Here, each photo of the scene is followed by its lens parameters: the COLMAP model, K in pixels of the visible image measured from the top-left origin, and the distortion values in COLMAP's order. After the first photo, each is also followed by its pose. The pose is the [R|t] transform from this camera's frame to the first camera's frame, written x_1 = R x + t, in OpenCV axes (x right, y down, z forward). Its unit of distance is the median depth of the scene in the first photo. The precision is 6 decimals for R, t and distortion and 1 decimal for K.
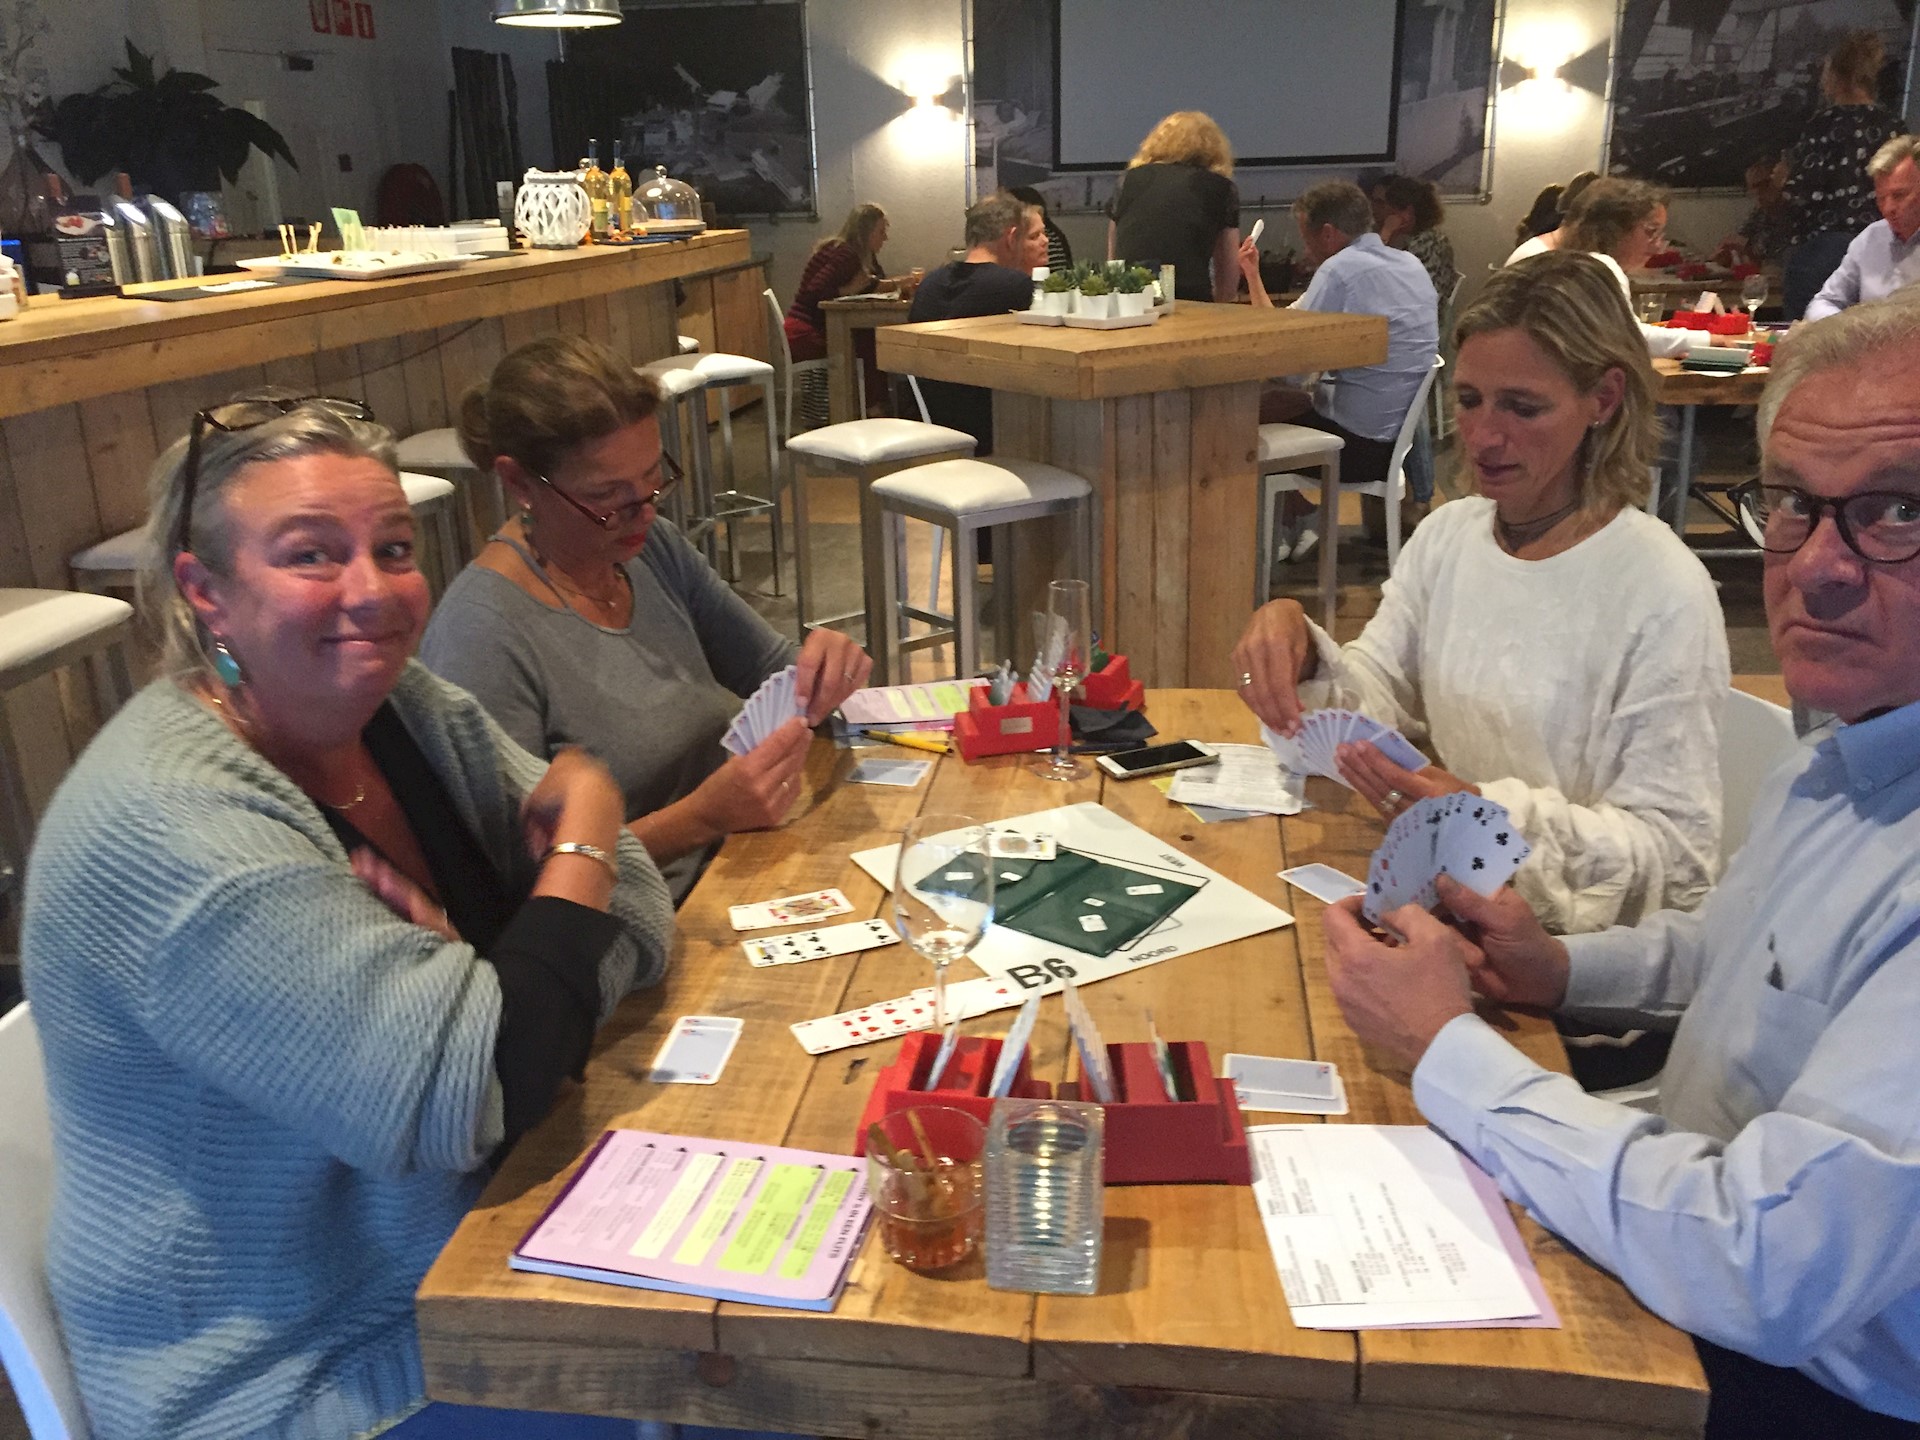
lens RADIAL K [[1631.5, 0, 955.1], [0, 1631.5, 687.5], [0, 0, 1]] dist [0.090888, -0.126380]
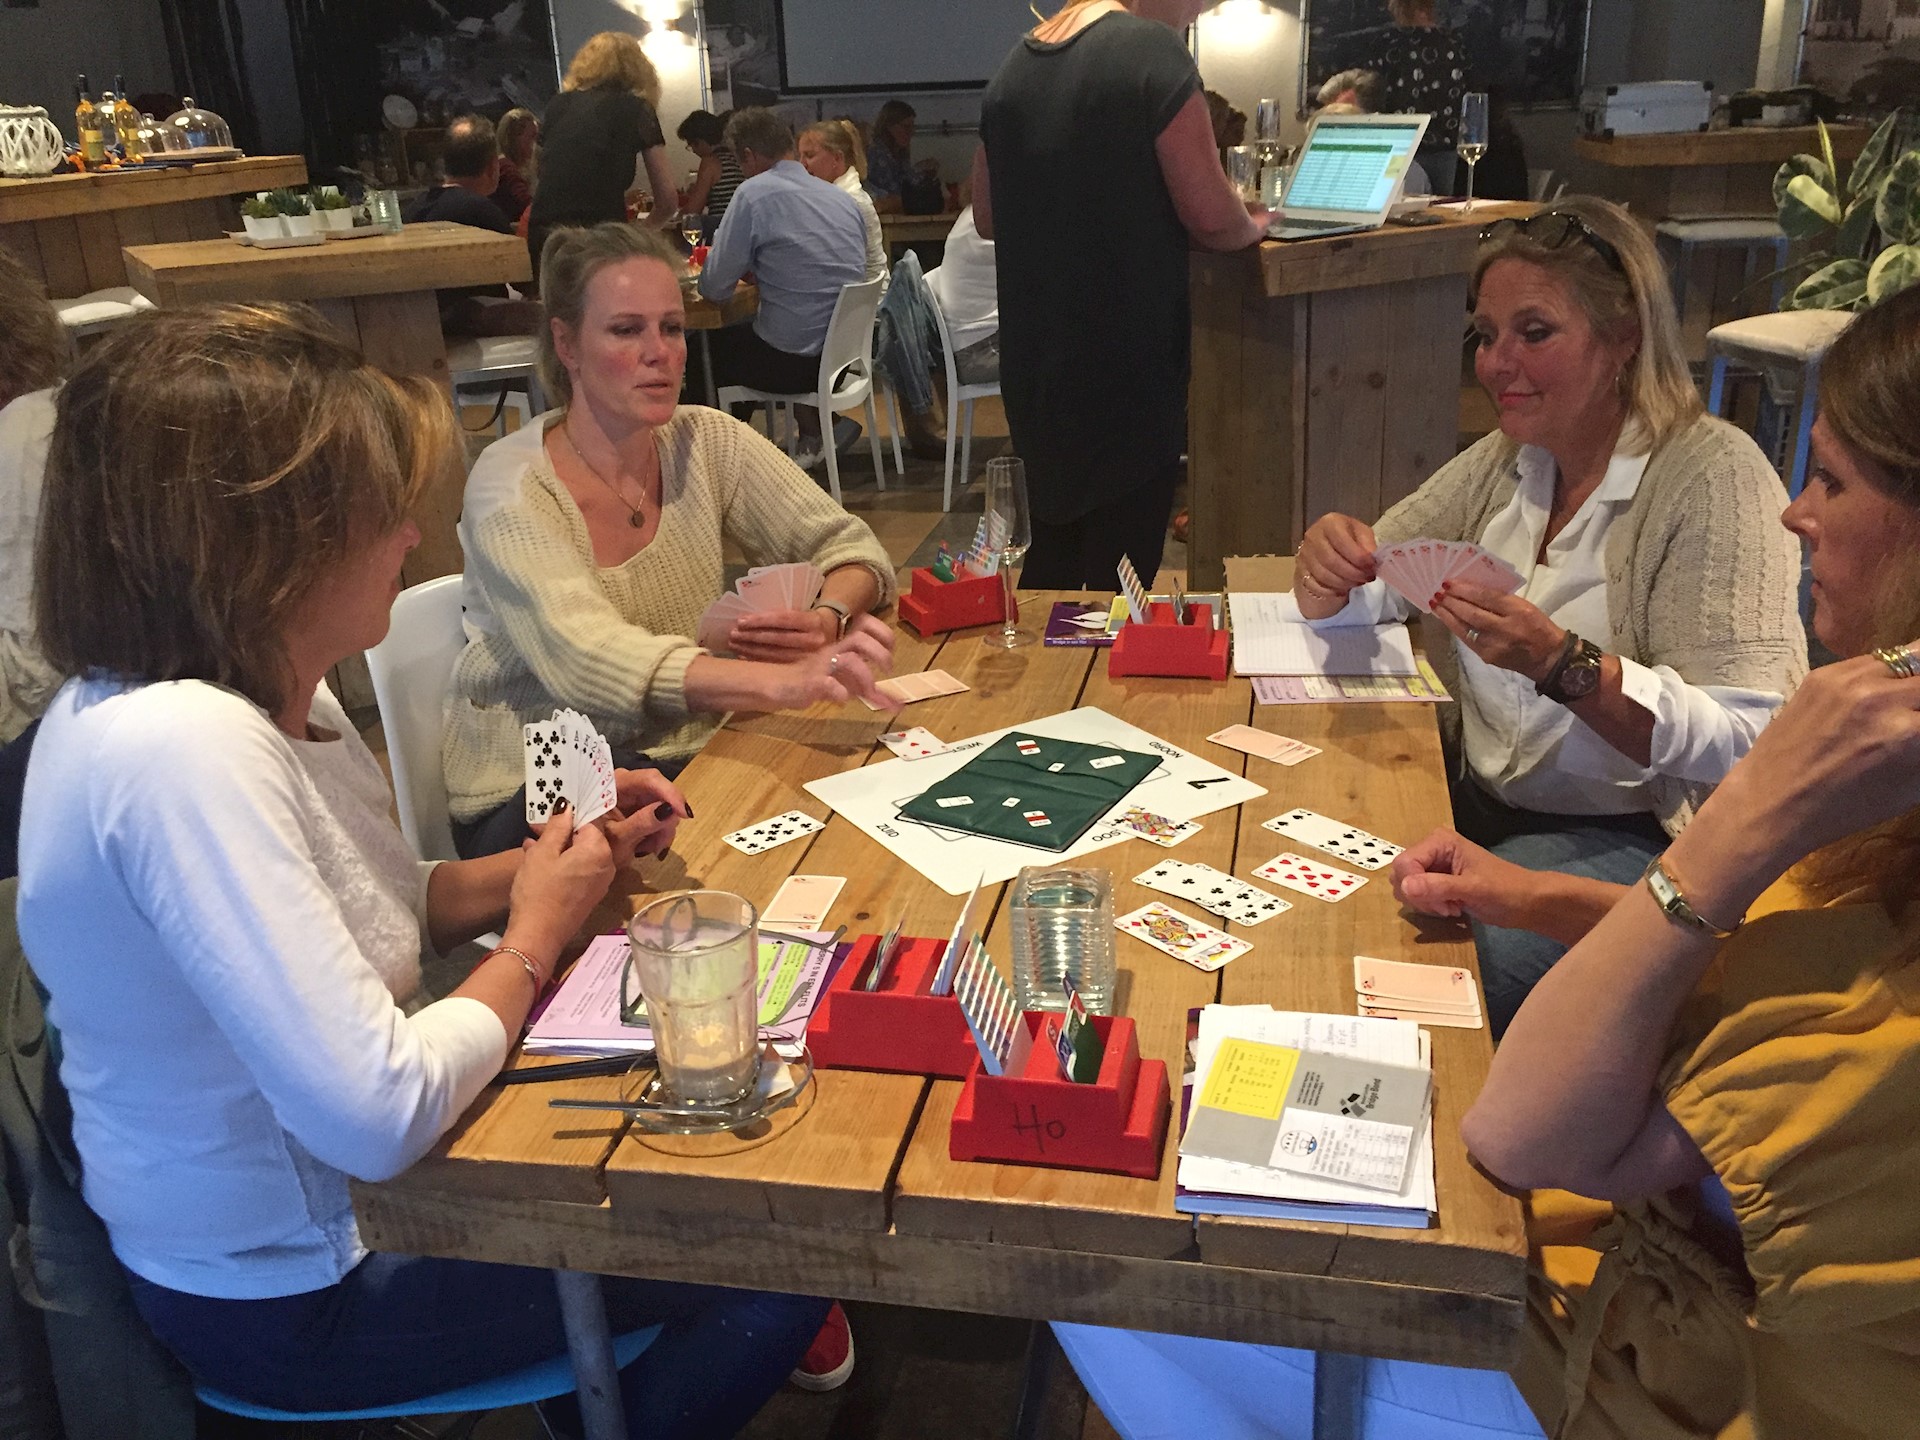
lens RADIAL K [[1631.5, 0, 955.1], [0, 1631.5, 687.5], [0, 0, 1]] dist [0.090888, -0.126380]
pose [[0.999356, 0.001929, -0.035841, 0.204915], [-0.000297, 0.998964, 0.045500, 0.010355], [0.035891, -0.045460, 0.998321, -0.044429]]
